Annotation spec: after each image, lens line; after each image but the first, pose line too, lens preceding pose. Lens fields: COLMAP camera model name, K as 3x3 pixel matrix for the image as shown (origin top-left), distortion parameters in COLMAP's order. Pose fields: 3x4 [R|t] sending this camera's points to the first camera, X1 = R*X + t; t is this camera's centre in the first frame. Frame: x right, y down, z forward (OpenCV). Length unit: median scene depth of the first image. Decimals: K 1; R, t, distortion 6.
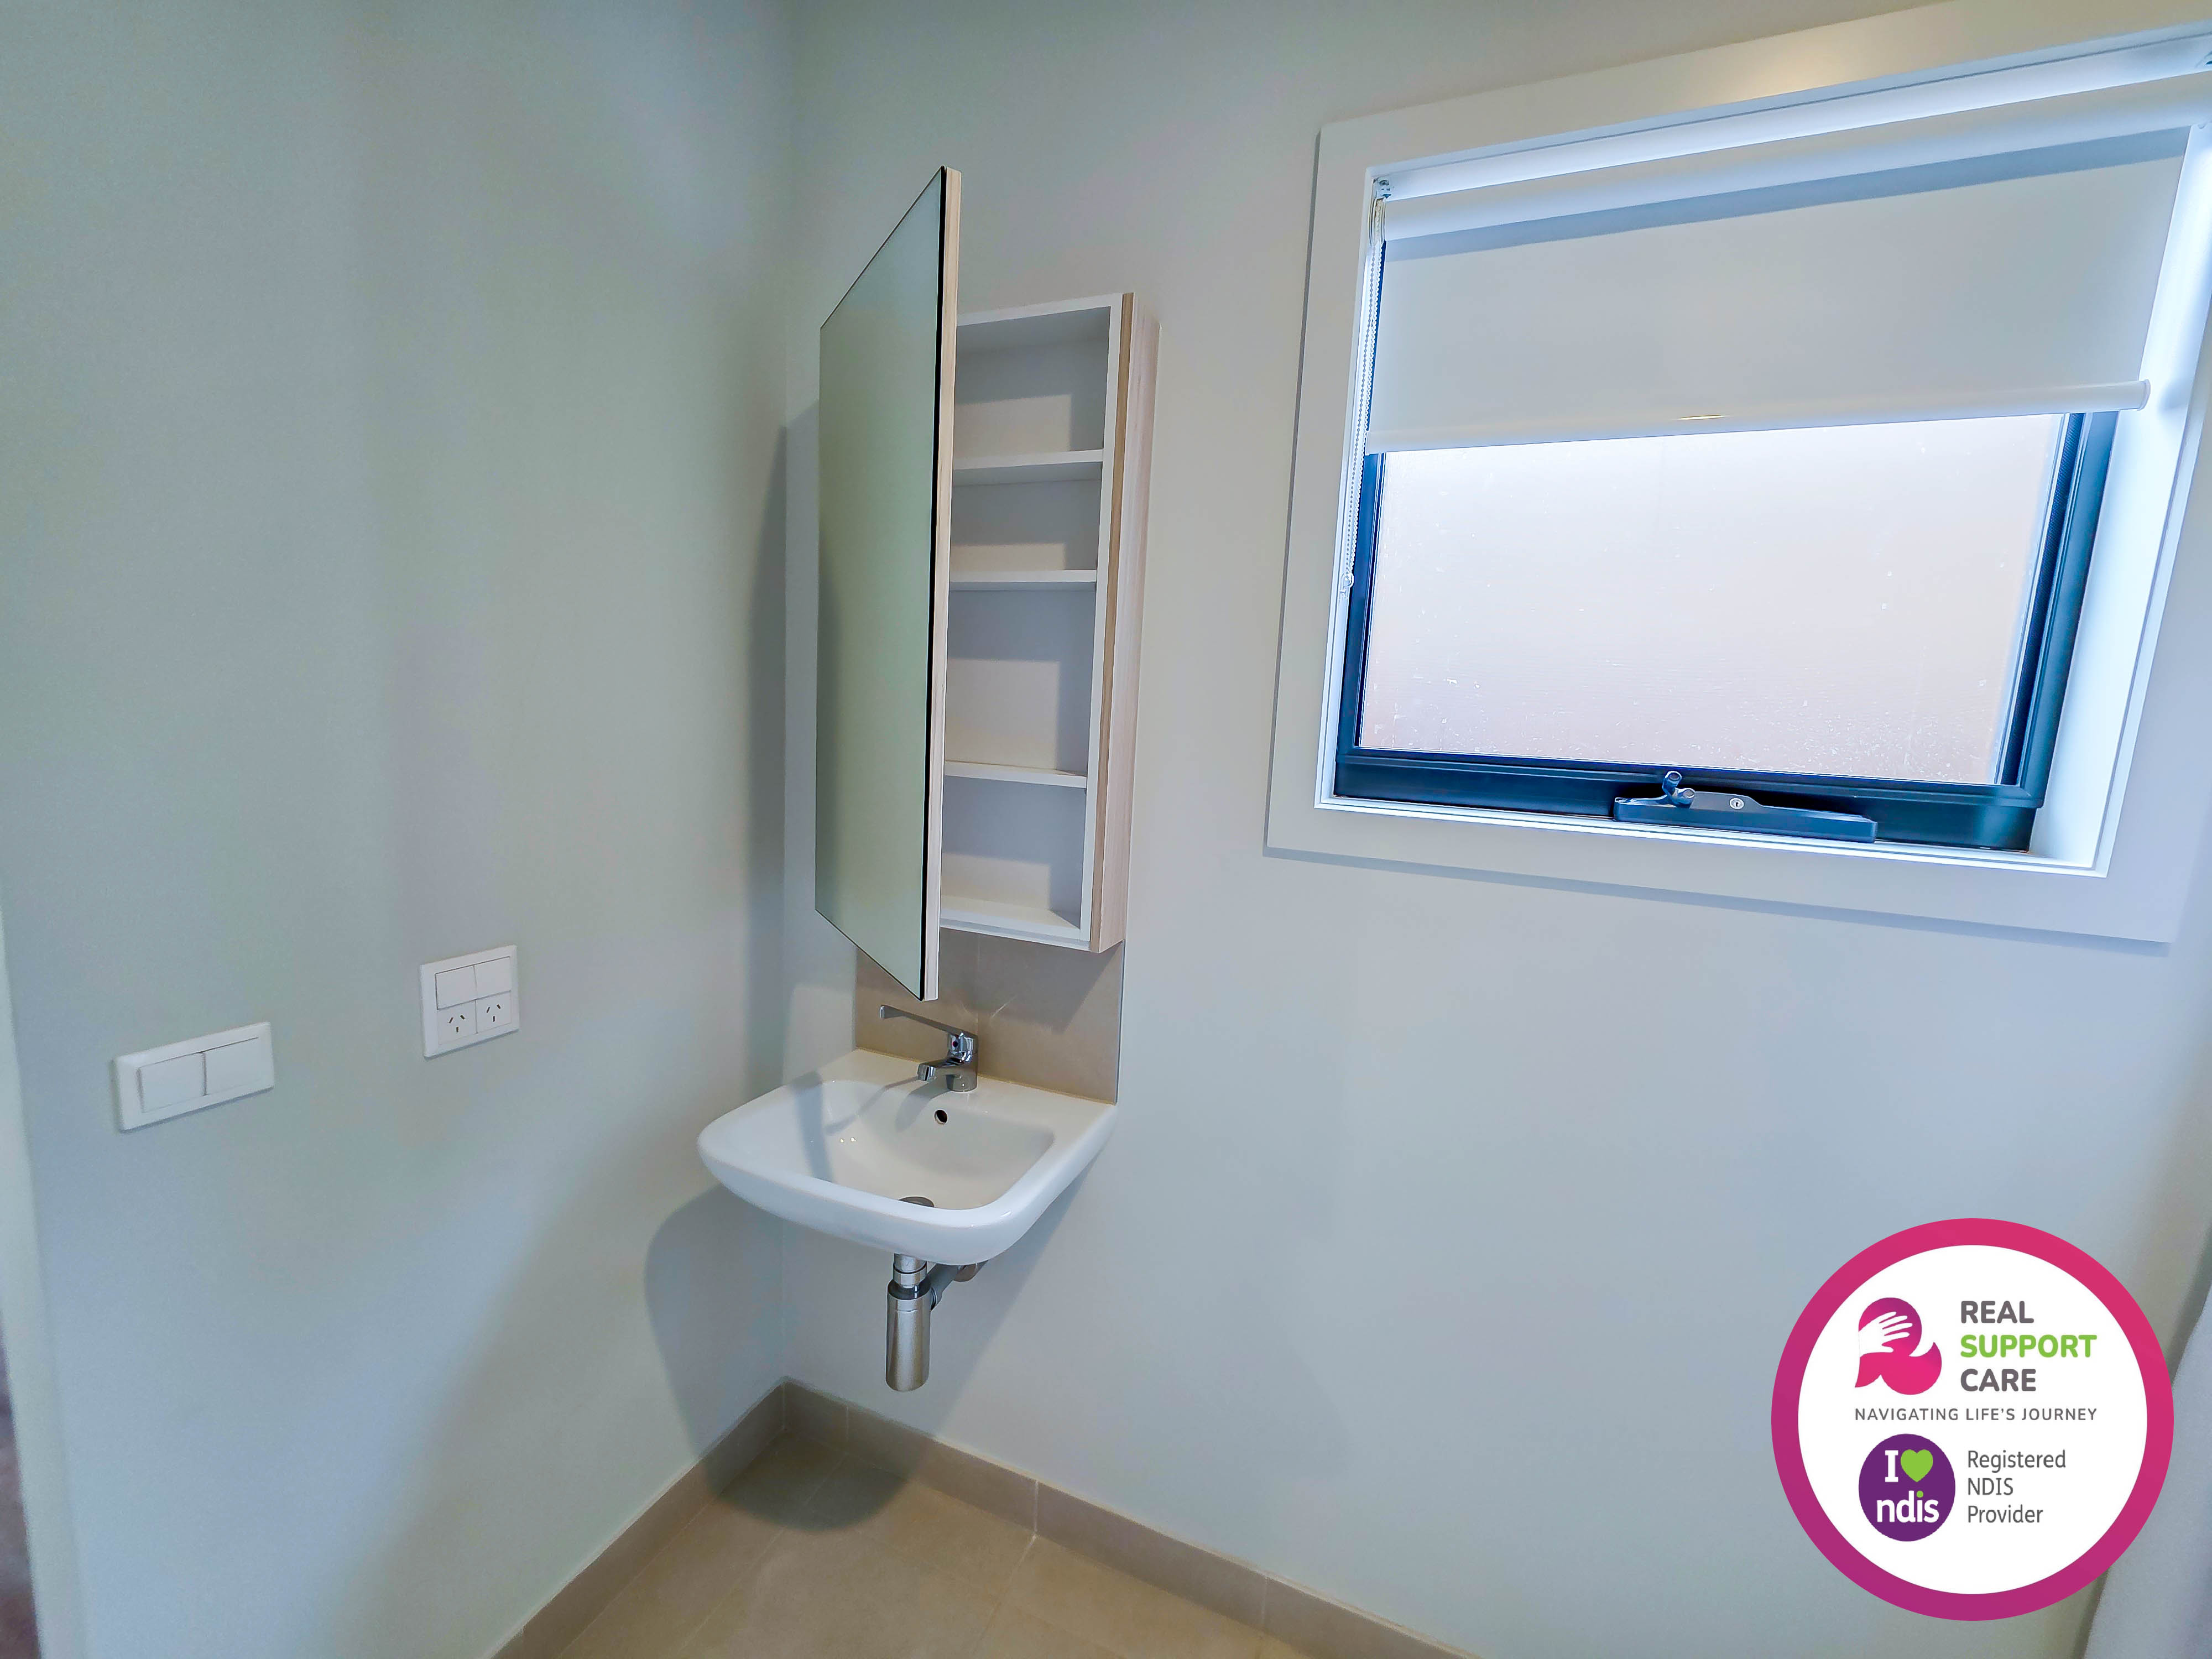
lens RADIAL K [[880.4, 0, 1109.7], [0, 880.4, 825.9], [0, 0, 1]] dist [0.000573, -0.000043]
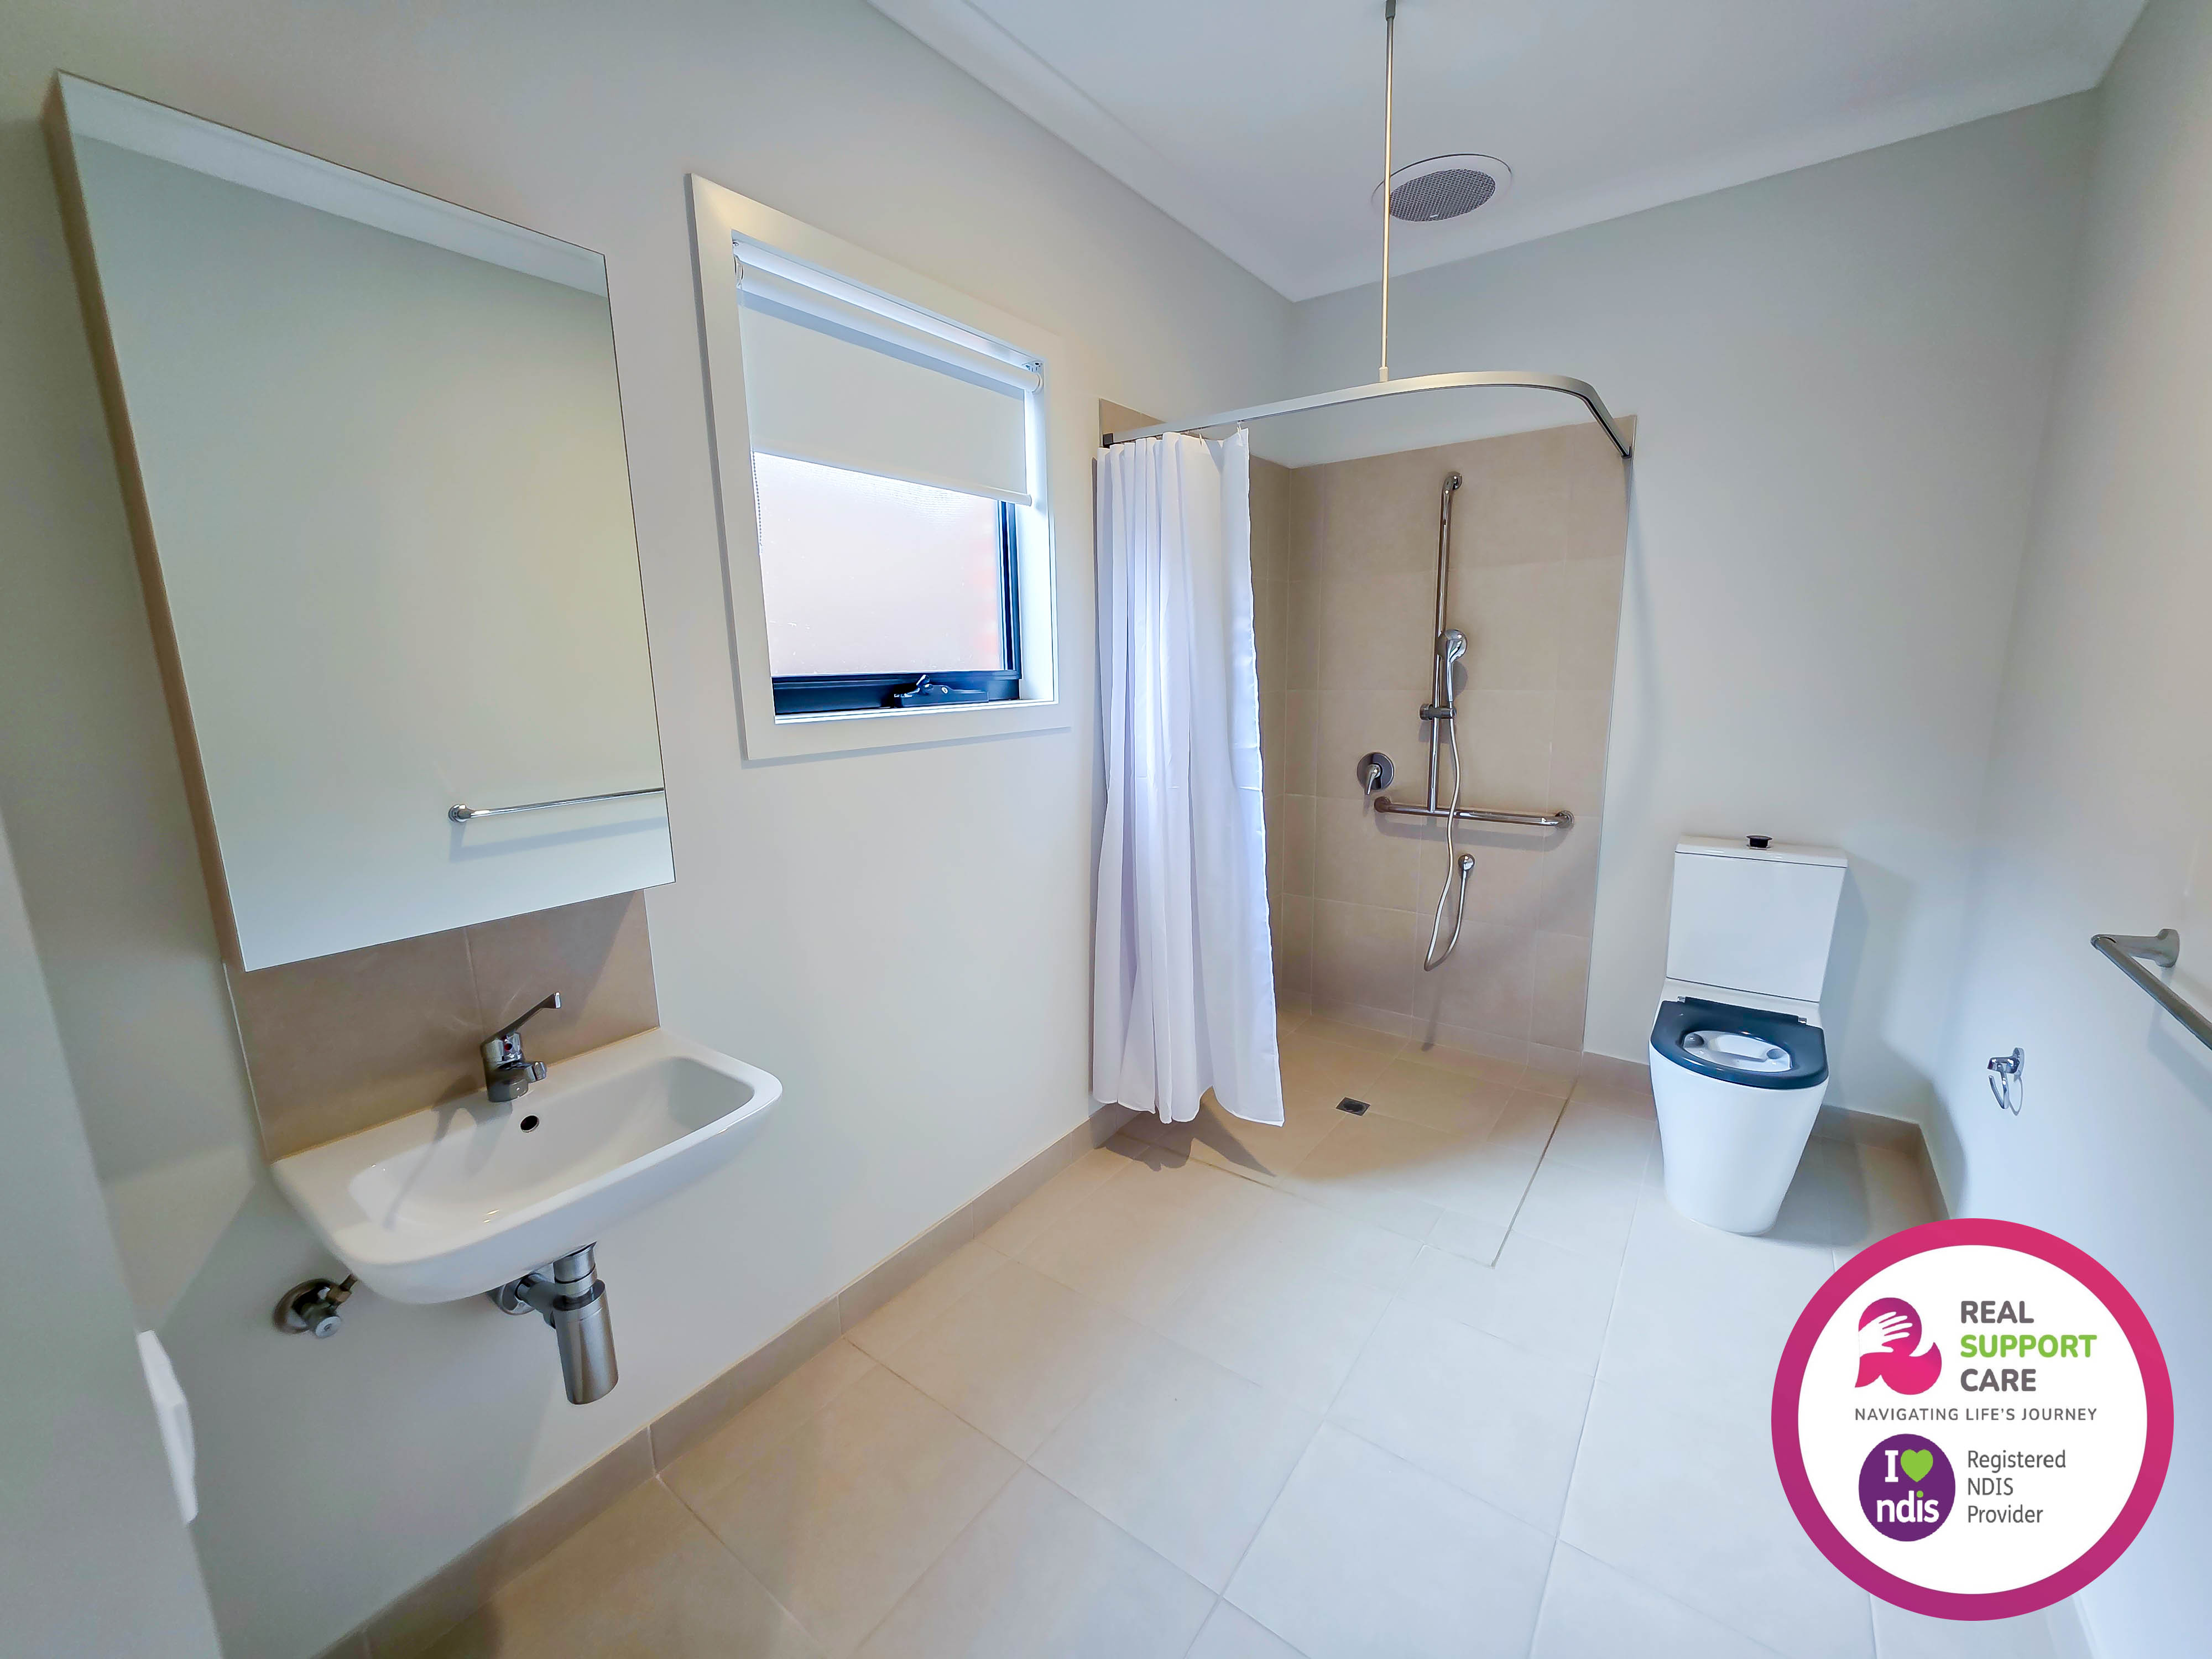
lens RADIAL K [[884.1, 0, 1109.9], [0, 884.1, 829.4], [0, 0, 1]] dist [0.000294, 0.000130]
pose [[0.234422, -0.234221, 0.943497, -1.014883], [0.157193, 0.966902, 0.200975, -0.060057], [-0.959342, 0.101198, 0.263481, 0.196486]]
